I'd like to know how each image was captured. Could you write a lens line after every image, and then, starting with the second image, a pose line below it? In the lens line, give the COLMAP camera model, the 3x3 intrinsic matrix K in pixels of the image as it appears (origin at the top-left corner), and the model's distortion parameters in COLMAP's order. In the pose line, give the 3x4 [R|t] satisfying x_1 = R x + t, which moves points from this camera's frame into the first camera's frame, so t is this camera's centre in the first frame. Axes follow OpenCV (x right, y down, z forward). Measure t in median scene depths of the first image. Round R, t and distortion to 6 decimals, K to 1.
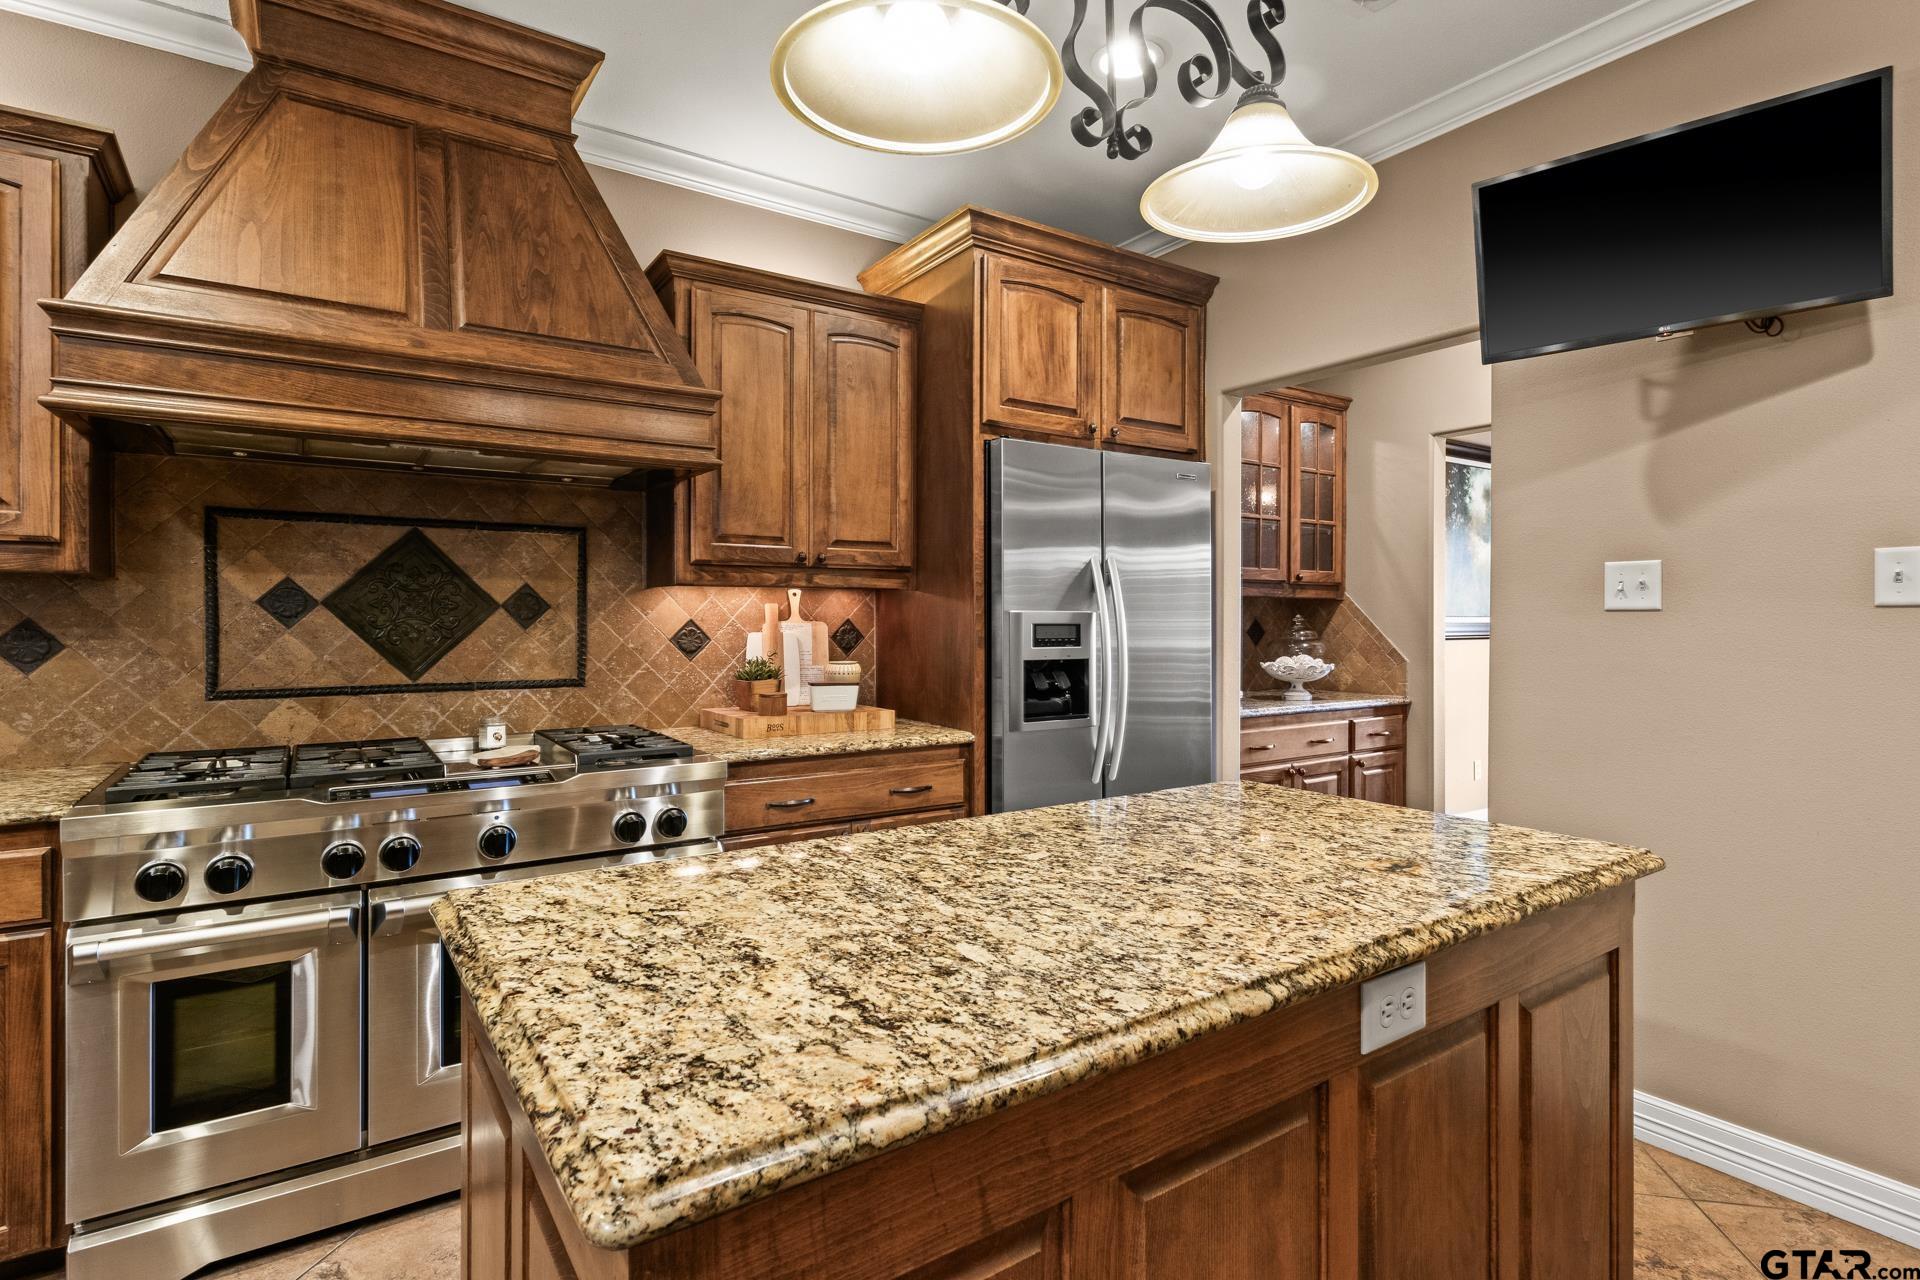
lens RADIAL K [[961.3, 0, 962.2], [0, 961.3, 634.8], [0, 0, 1]] dist [-0.002096, -0.001136]
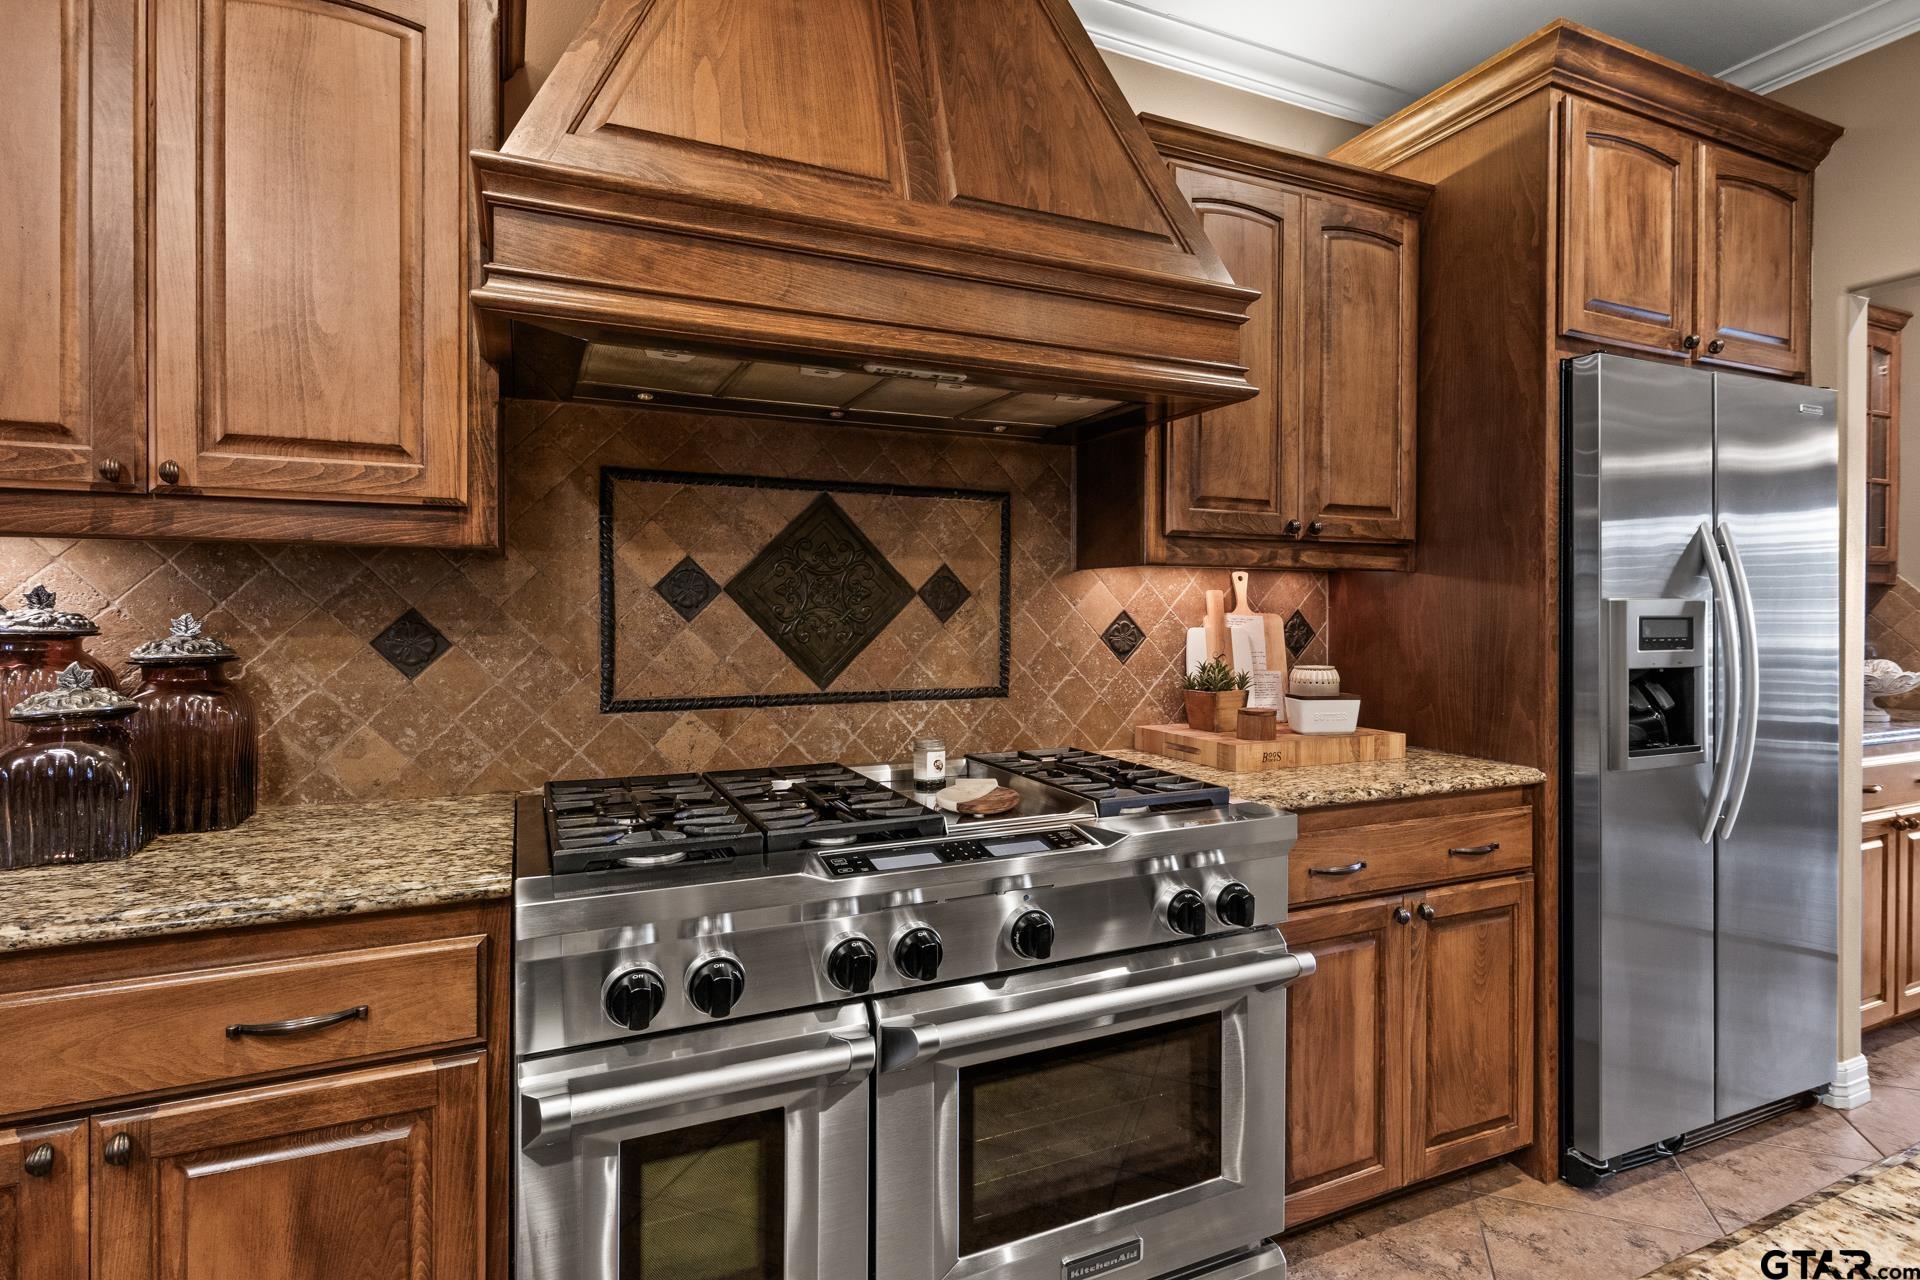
lens RADIAL K [[961.3, 0, 951.7], [0, 961.3, 629.4], [0, 0, 1]] dist [-0.002096, -0.001136]
pose [[0.984812, 0.003633, -0.173589, -0.324096], [-0.003247, 0.999992, 0.002504, -0.002728], [0.173596, -0.001902, 0.984815, 0.241519]]
